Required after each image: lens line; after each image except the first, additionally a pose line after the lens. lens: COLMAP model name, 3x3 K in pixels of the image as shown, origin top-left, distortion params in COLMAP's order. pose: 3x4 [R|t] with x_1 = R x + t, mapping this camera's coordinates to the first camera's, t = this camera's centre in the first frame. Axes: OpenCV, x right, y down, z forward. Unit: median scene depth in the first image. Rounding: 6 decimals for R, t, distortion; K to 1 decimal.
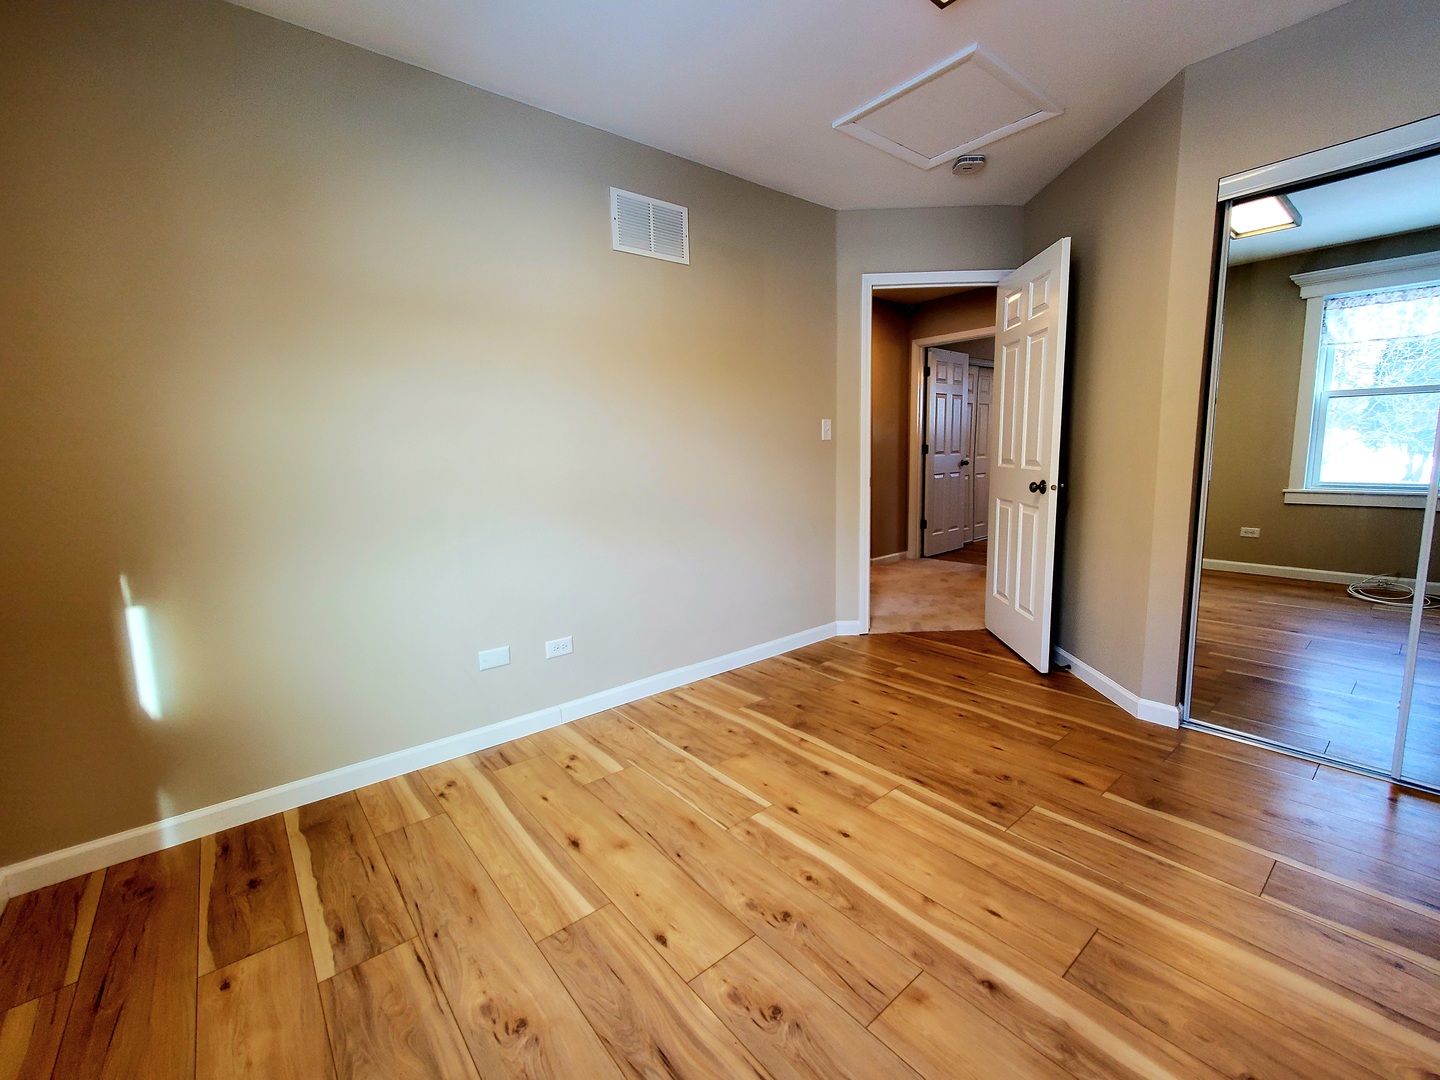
lens RADIAL K [[614.4, 0, 725.2], [0, 614.4, 531.6], [0, 0, 1]] dist [0.002294, 0.001035]
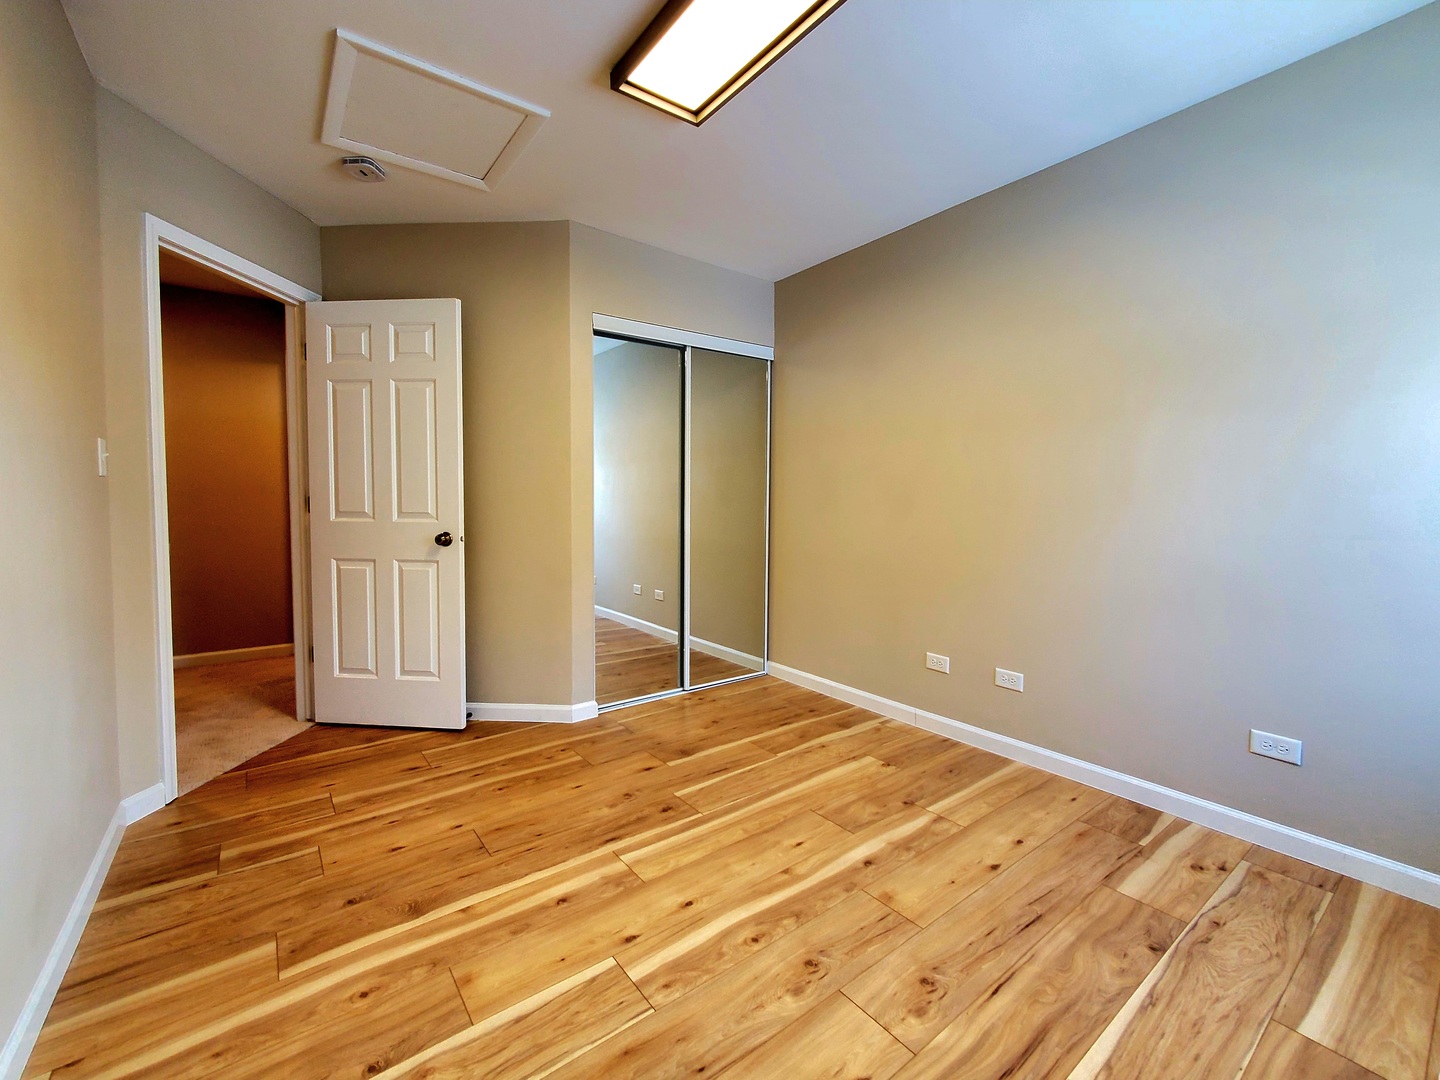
lens RADIAL K [[614.4, 0, 725.2], [0, 614.4, 531.6], [0, 0, 1]] dist [0.002294, 0.001035]
pose [[0.041948, -0.024795, 0.998812, -0.601434], [0.130176, 0.991306, 0.019142, -0.062214], [-0.990603, 0.129218, 0.044811, 0.698988]]
